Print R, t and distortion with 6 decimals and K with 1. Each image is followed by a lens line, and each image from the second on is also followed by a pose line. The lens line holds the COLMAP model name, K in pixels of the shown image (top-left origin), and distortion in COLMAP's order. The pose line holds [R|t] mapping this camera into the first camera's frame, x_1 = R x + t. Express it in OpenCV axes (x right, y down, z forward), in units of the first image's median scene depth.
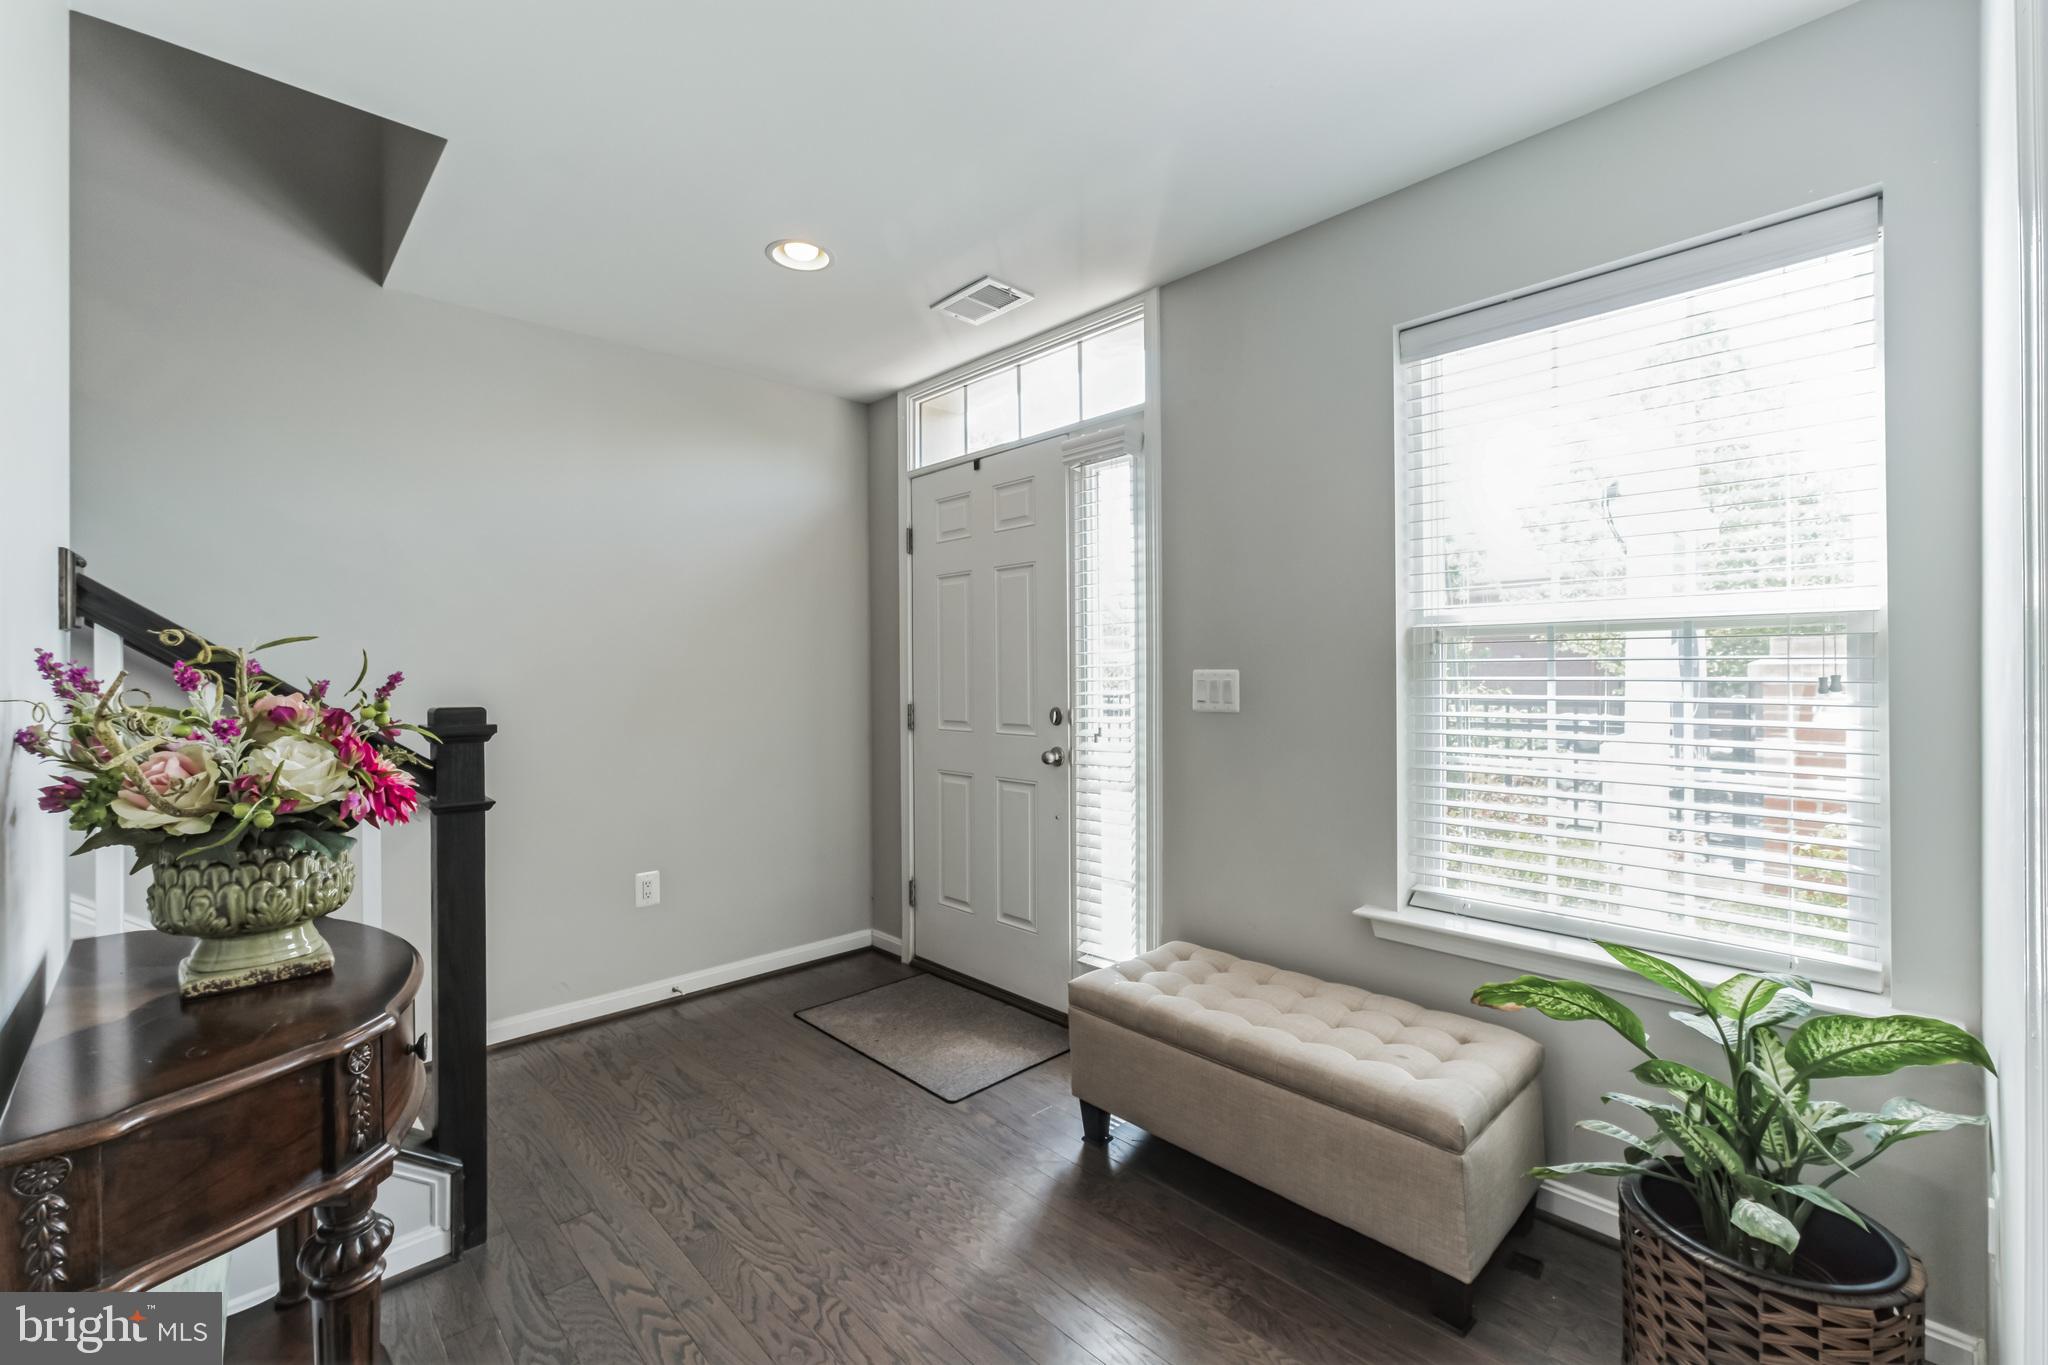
lens RADIAL K [[879.2, 0, 1025.7], [0, 879.2, 666.1], [0, 0, 1]] dist [0.002504, 0.000145]
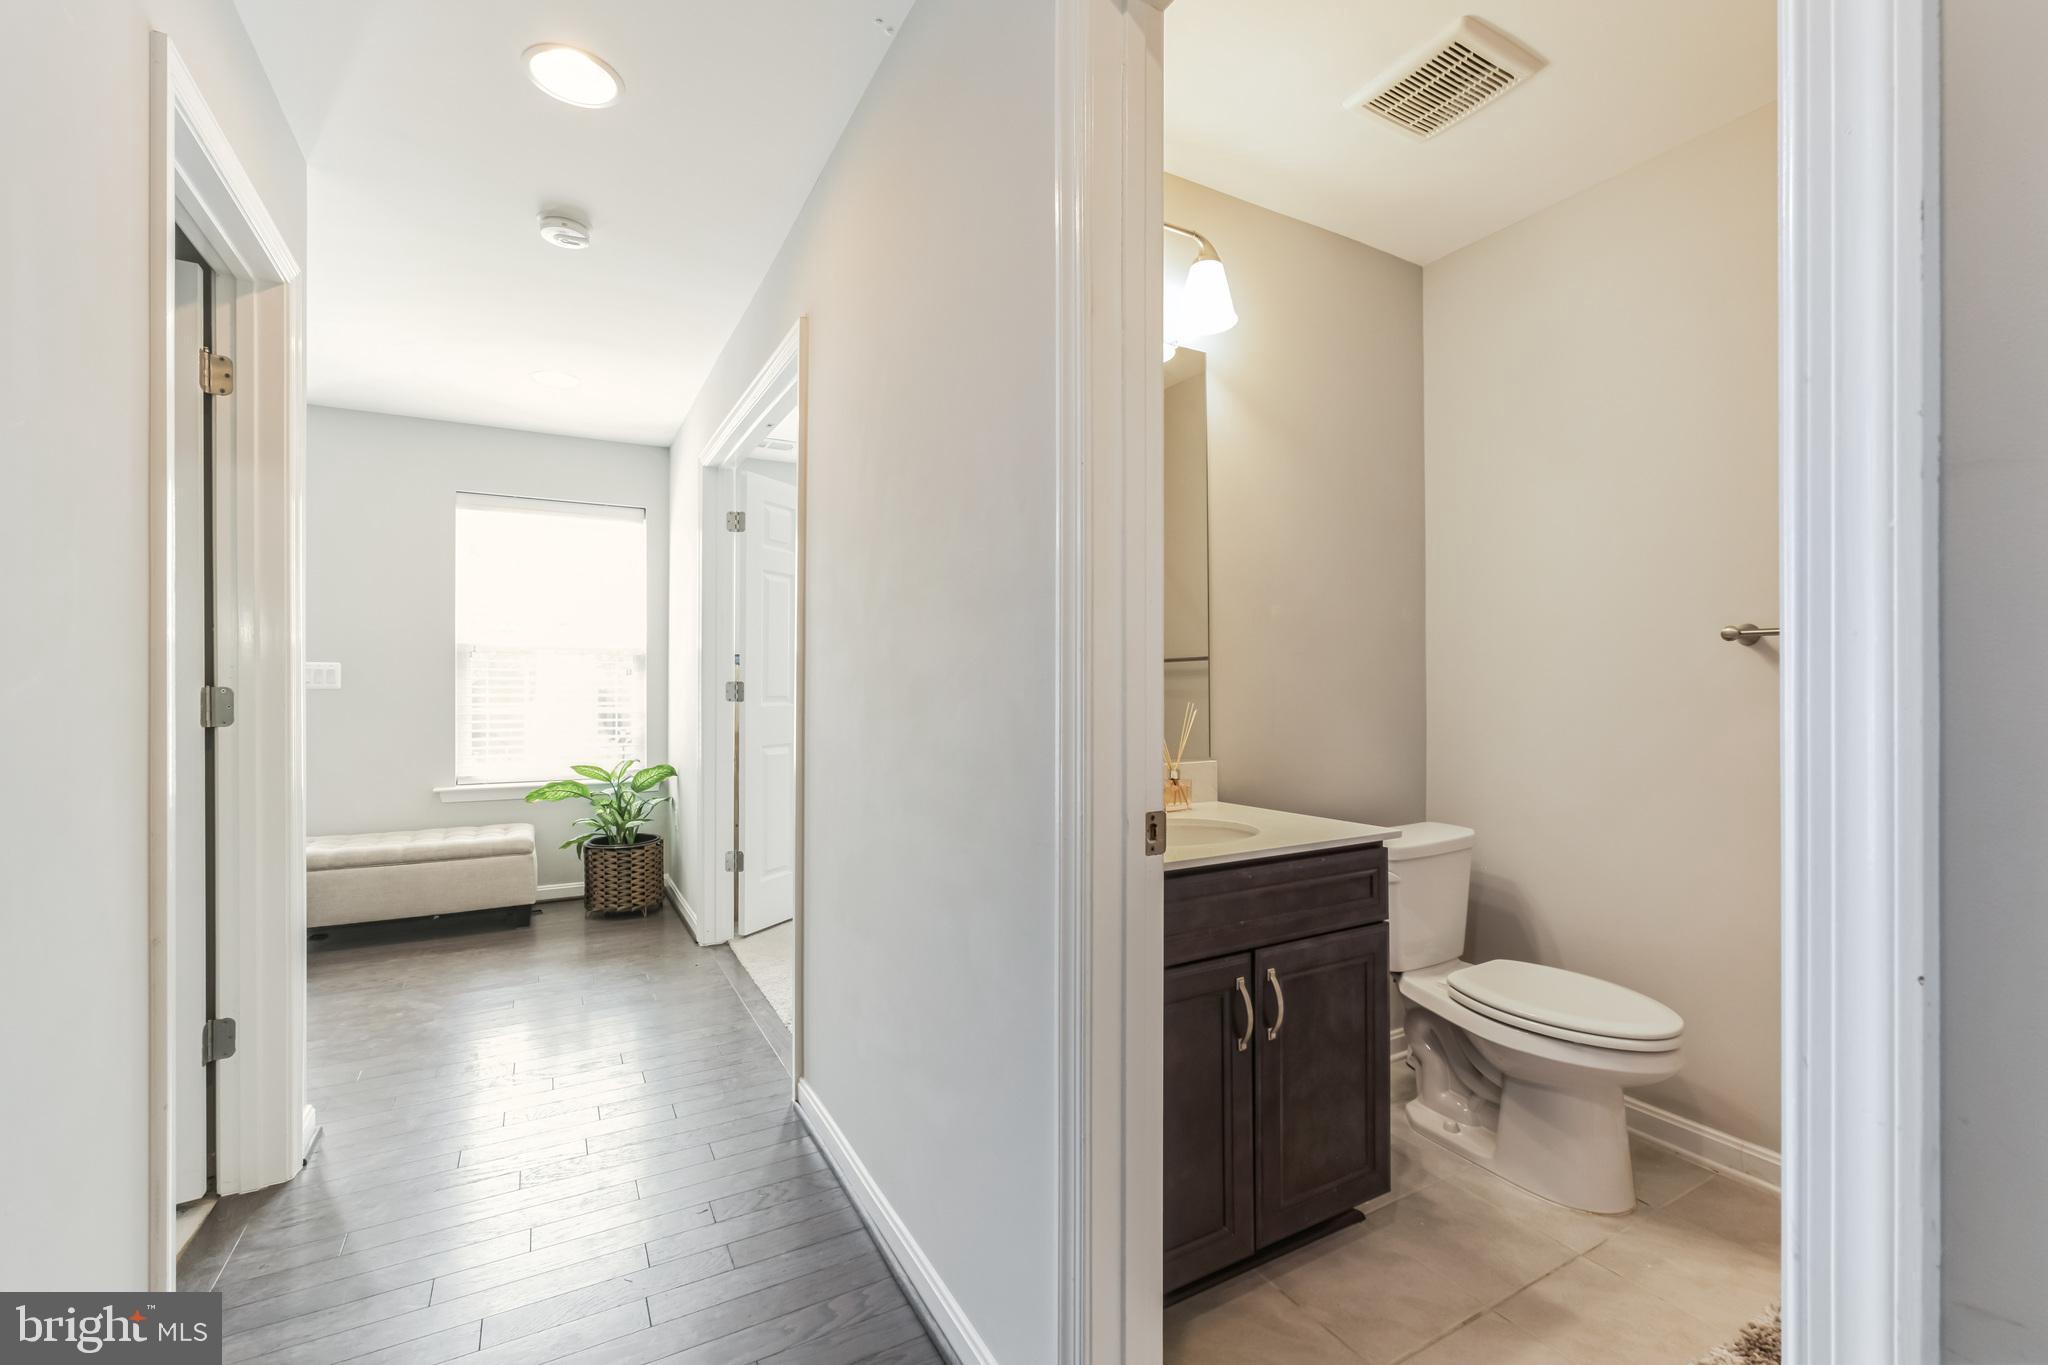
lens RADIAL K [[879.2, 0, 1029.8], [0, 879.2, 672.6], [0, 0, 1]] dist [0.002504, 0.000145]
pose [[0.264109, 0.010267, 0.964438, -1.306089], [-0.014189, 0.999876, -0.006759, 0.020562], [-0.964389, -0.011899, 0.264222, -0.876857]]
